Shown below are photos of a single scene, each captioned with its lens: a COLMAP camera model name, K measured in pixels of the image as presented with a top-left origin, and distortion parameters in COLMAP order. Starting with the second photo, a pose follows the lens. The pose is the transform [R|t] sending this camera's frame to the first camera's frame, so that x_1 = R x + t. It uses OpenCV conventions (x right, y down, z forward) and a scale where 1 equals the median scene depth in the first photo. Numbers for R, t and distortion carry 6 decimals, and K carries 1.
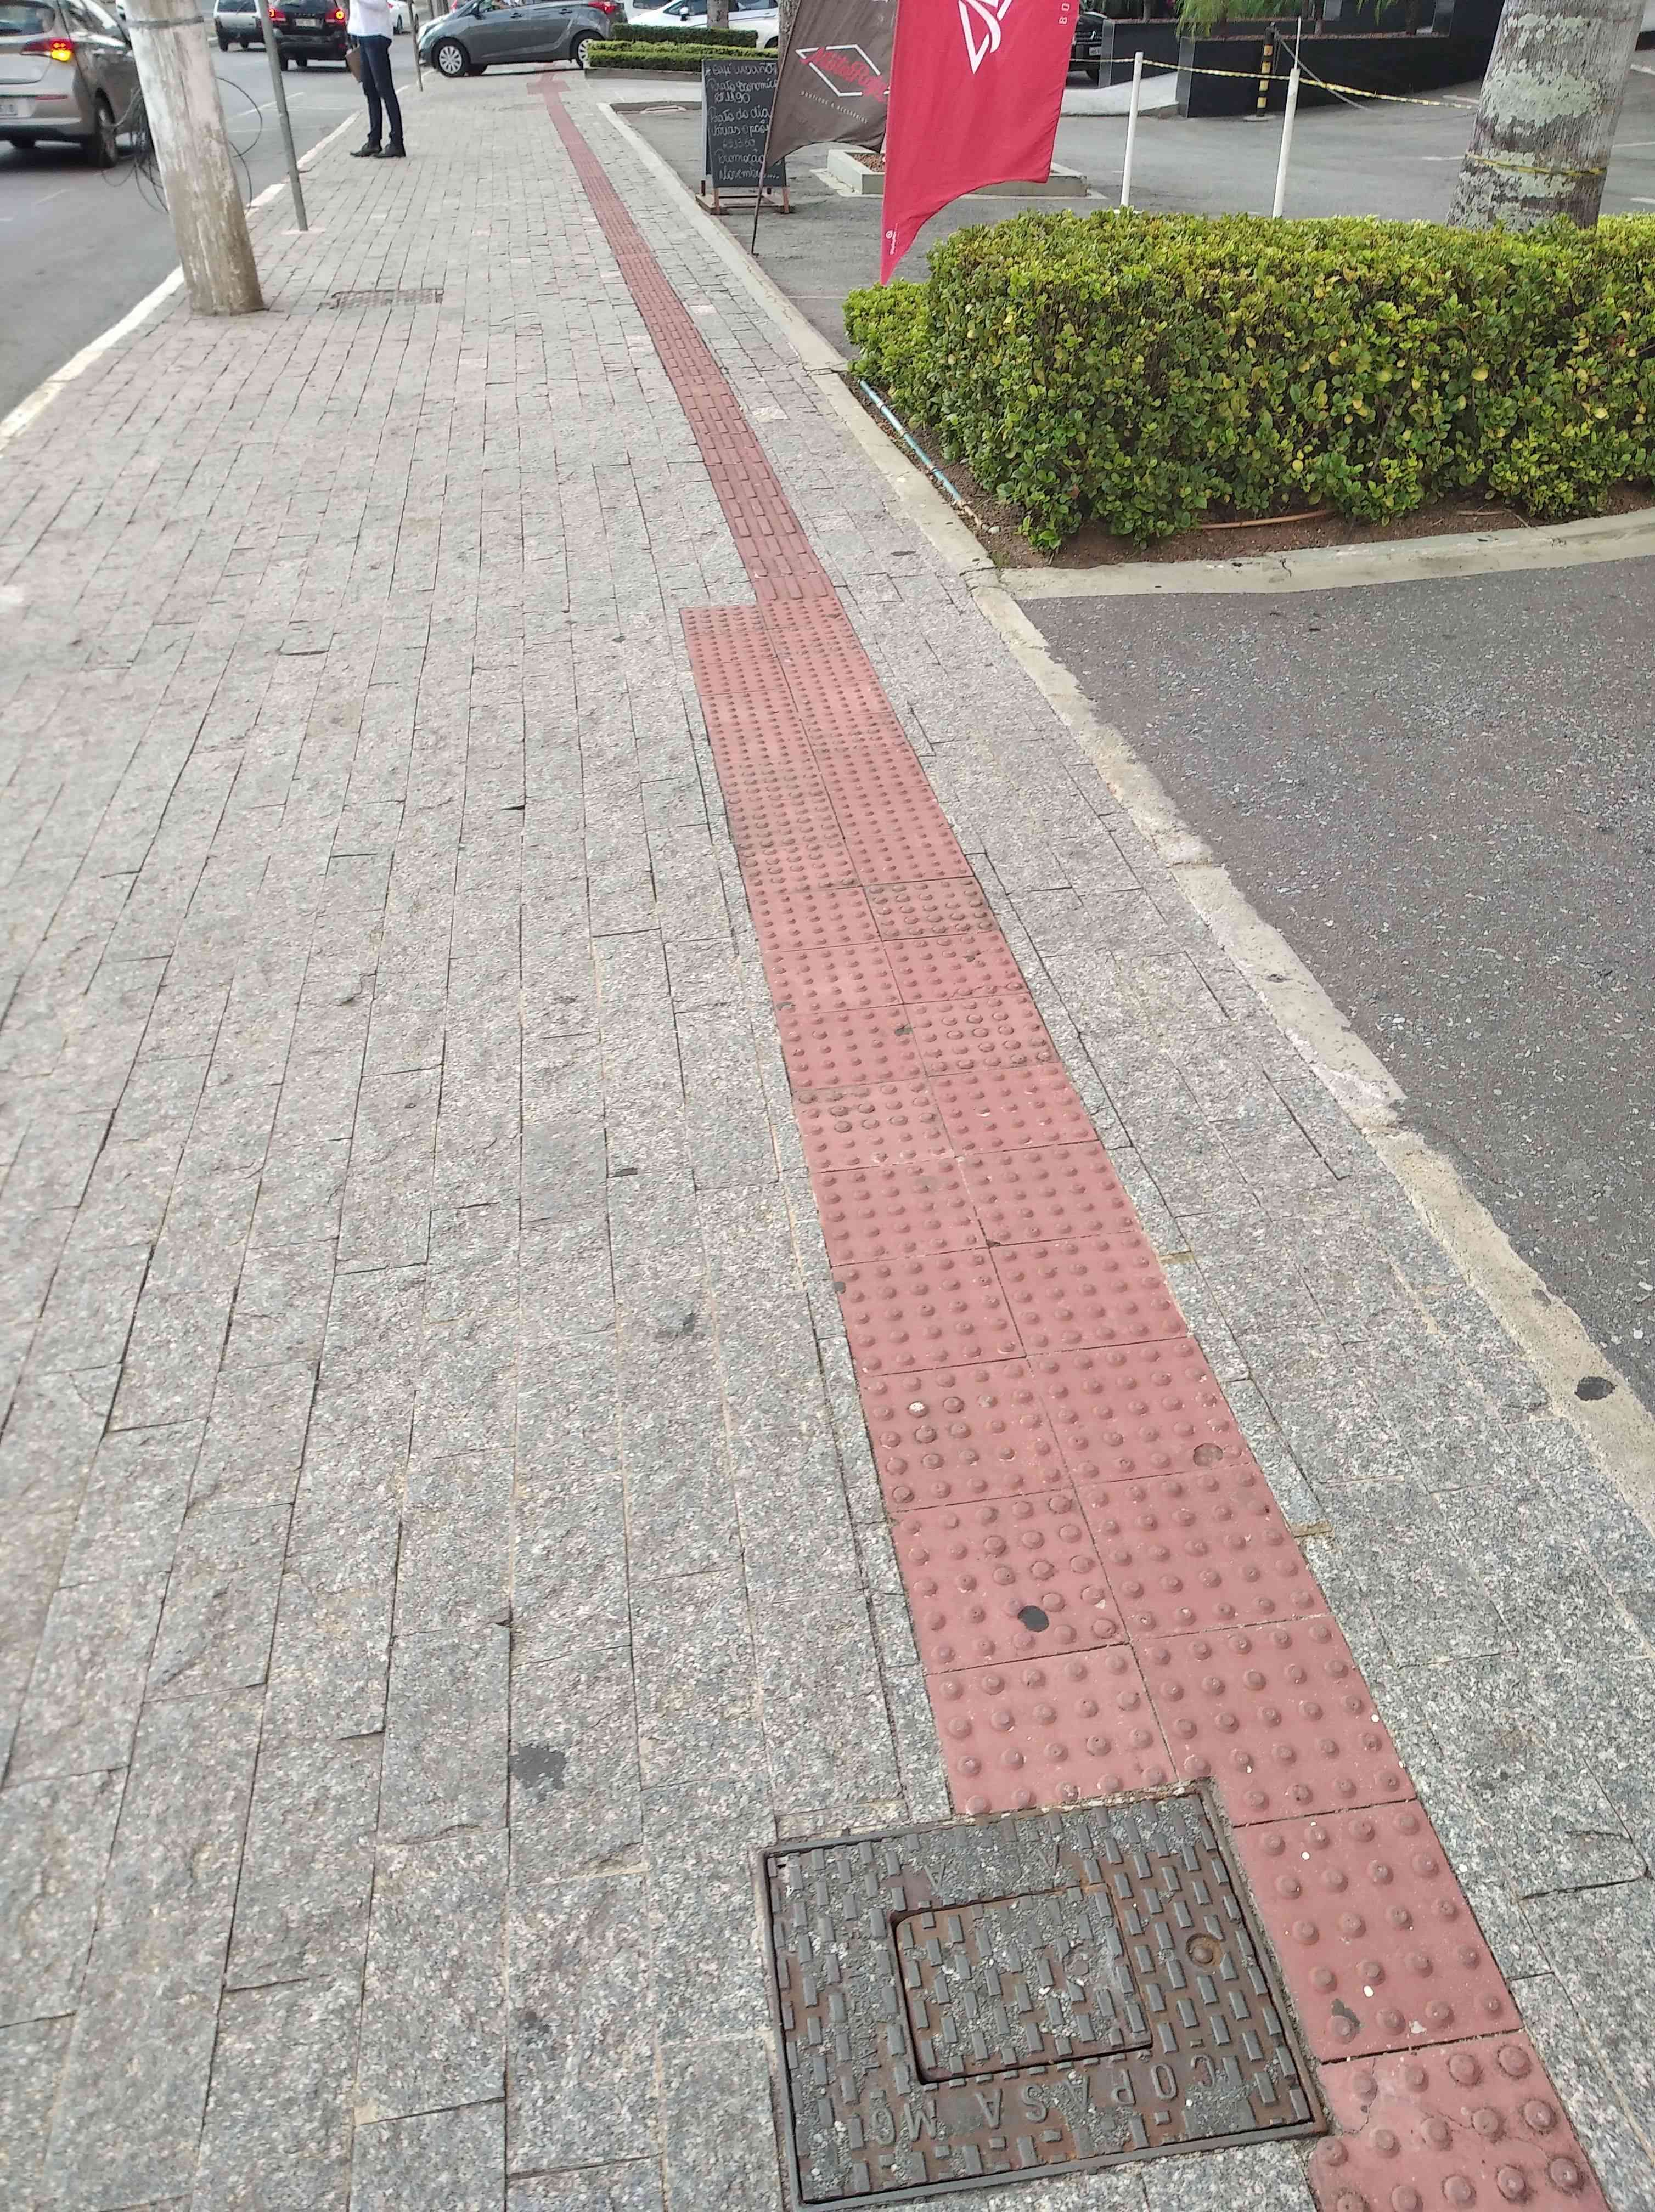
lens RADIAL K [[1774.3, 0, 832.7], [0, 1774.3, 1112.4], [0, 0, 1]] dist [0.053791, -0.134283]
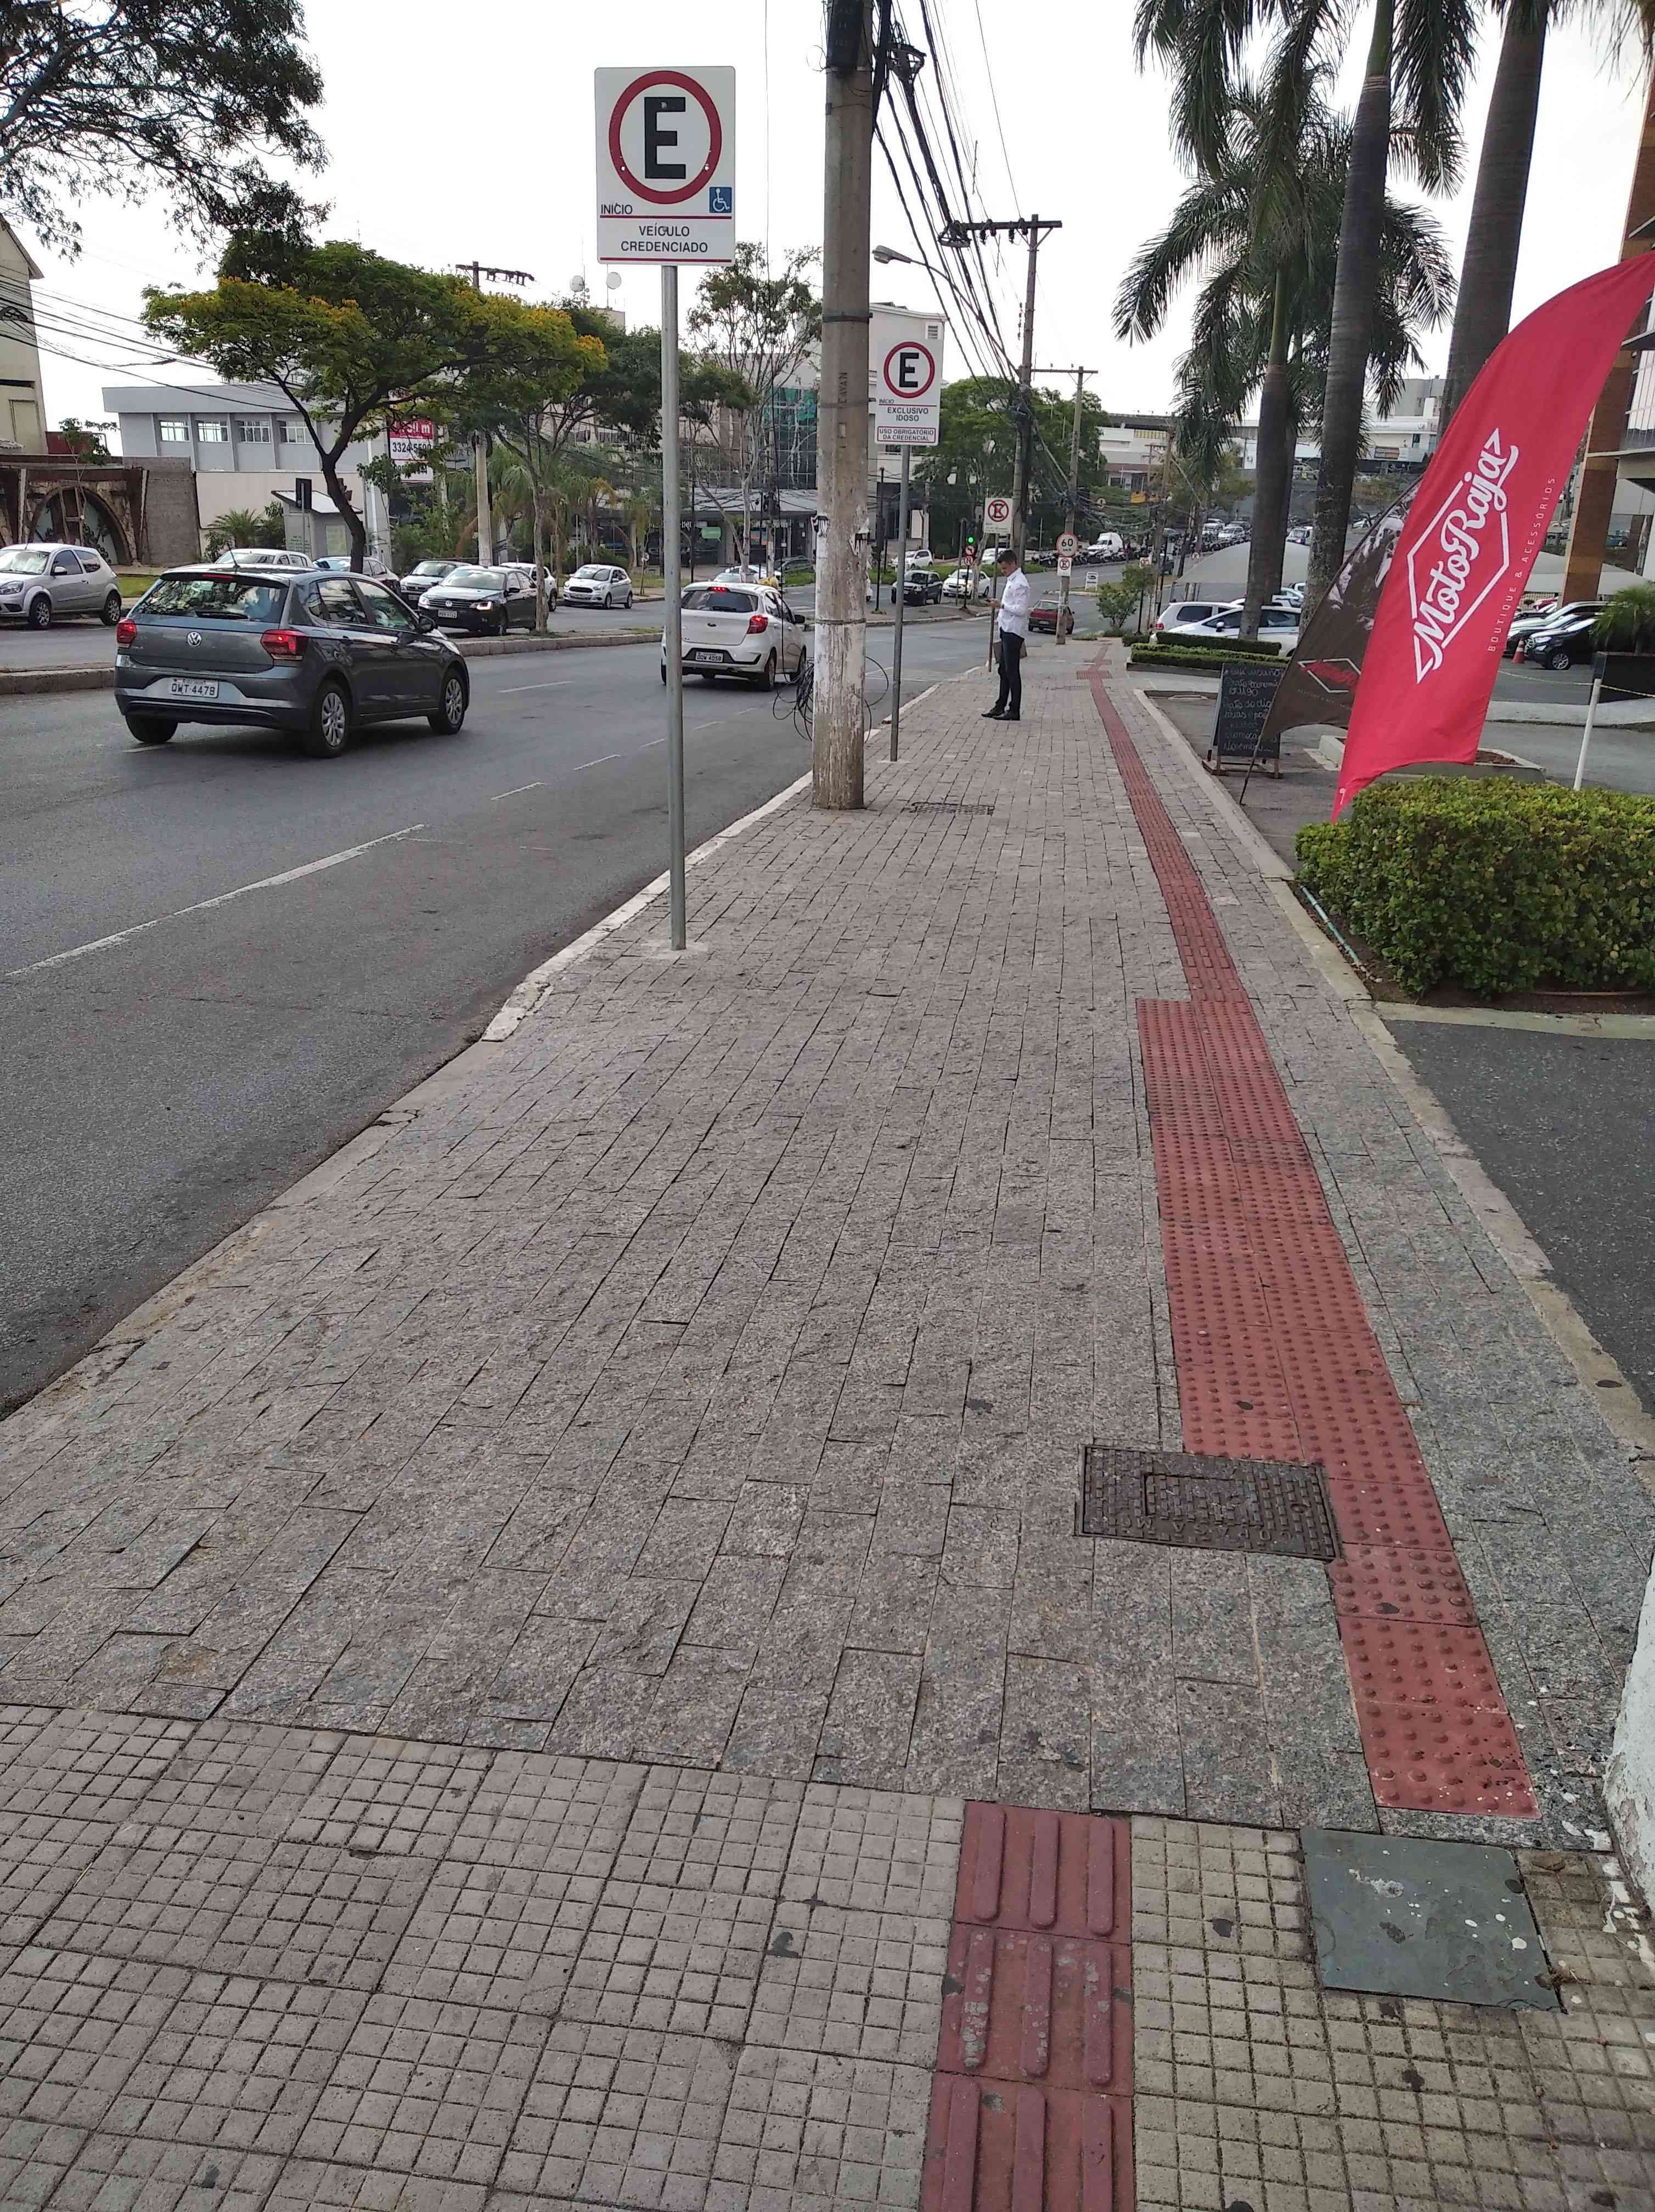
lens RADIAL K [[1791.8, 0, 823.3], [0, 1791.8, 1048.4], [0, 0, 1]] dist [0.144617, -0.391544]
pose [[0.958540, 0.115637, -0.260439, 0.056387], [-0.191433, 0.938320, -0.287940, 0.227637], [0.211079, 0.325859, 0.921554, -0.393247]]
